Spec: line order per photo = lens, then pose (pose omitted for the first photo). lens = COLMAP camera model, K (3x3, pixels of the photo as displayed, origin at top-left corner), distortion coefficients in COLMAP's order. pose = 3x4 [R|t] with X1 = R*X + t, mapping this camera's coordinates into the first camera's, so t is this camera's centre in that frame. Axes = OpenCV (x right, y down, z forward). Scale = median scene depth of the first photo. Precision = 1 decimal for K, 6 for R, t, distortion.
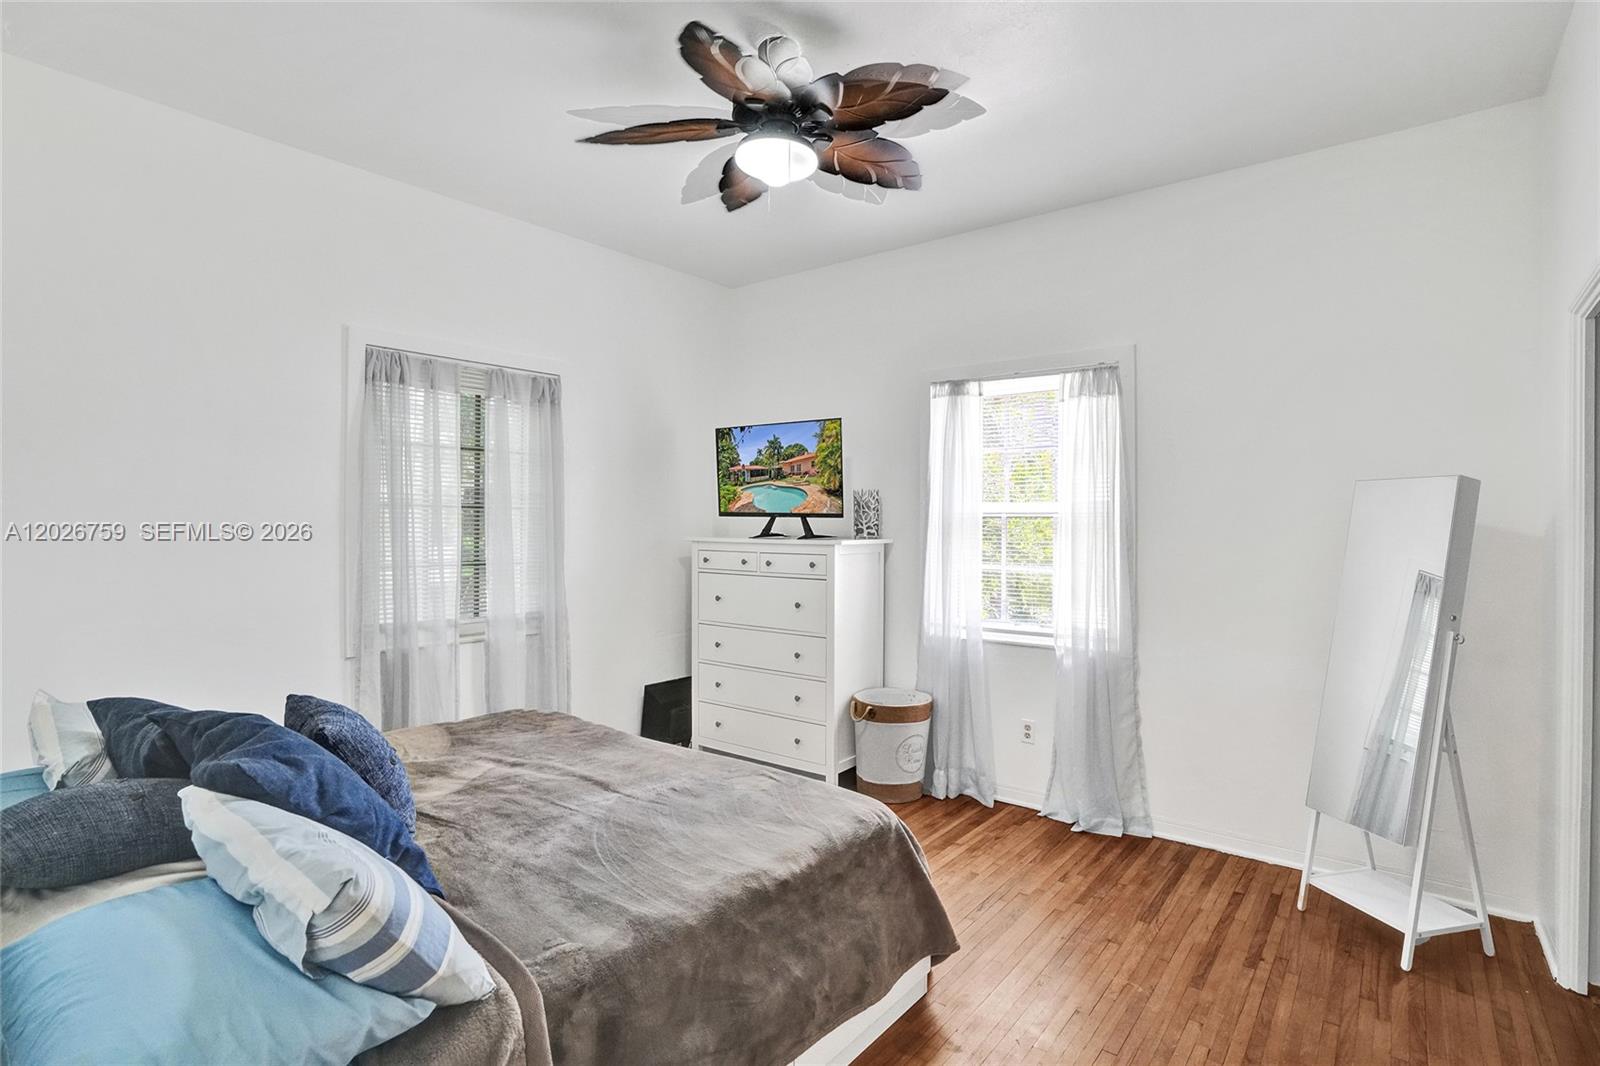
lens RADIAL K [[780.0, 0, 800.0], [0, 780.0, 533.0], [0, 0, 1]] dist [-0.039632, 0.032968]
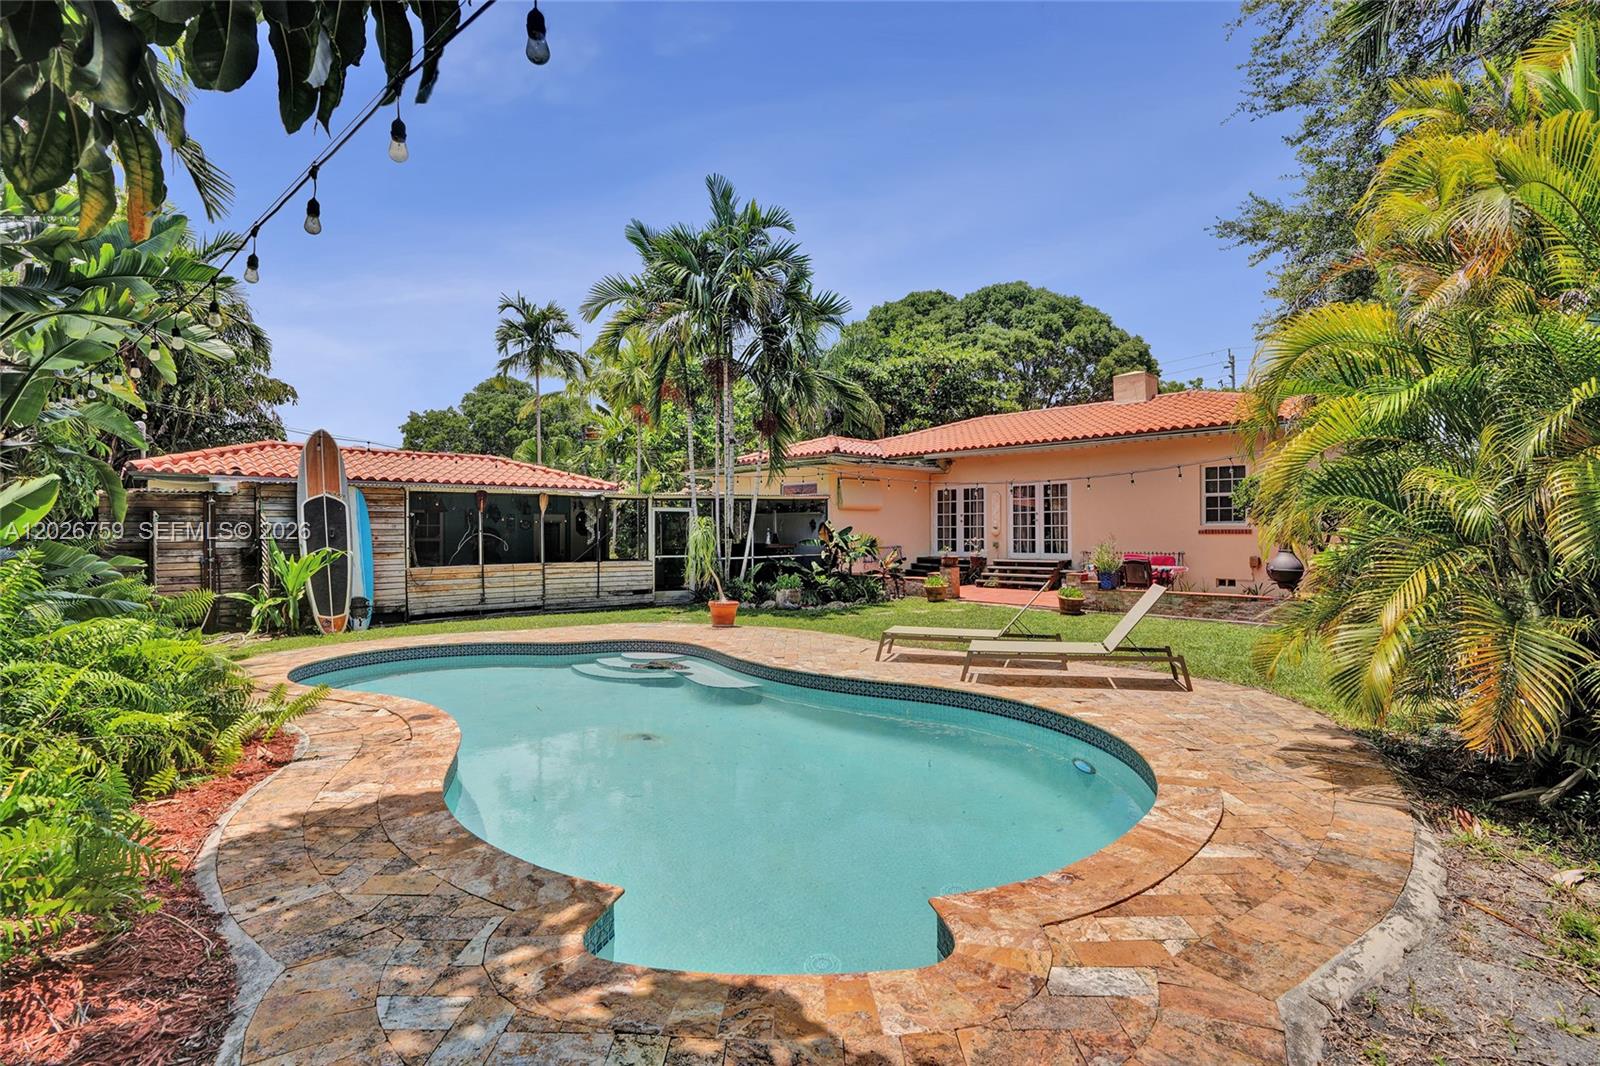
lens RADIAL K [[780.0, 0, 800.0], [0, 780.0, 533.0], [0, 0, 1]] dist [-0.039632, 0.032968]
pose [[0.788186, 0.005595, 0.615411, -0.093636], [-0.017144, 0.999770, 0.012867, -0.083765], [-0.615198, -0.020692, 0.788101, 0.954941]]
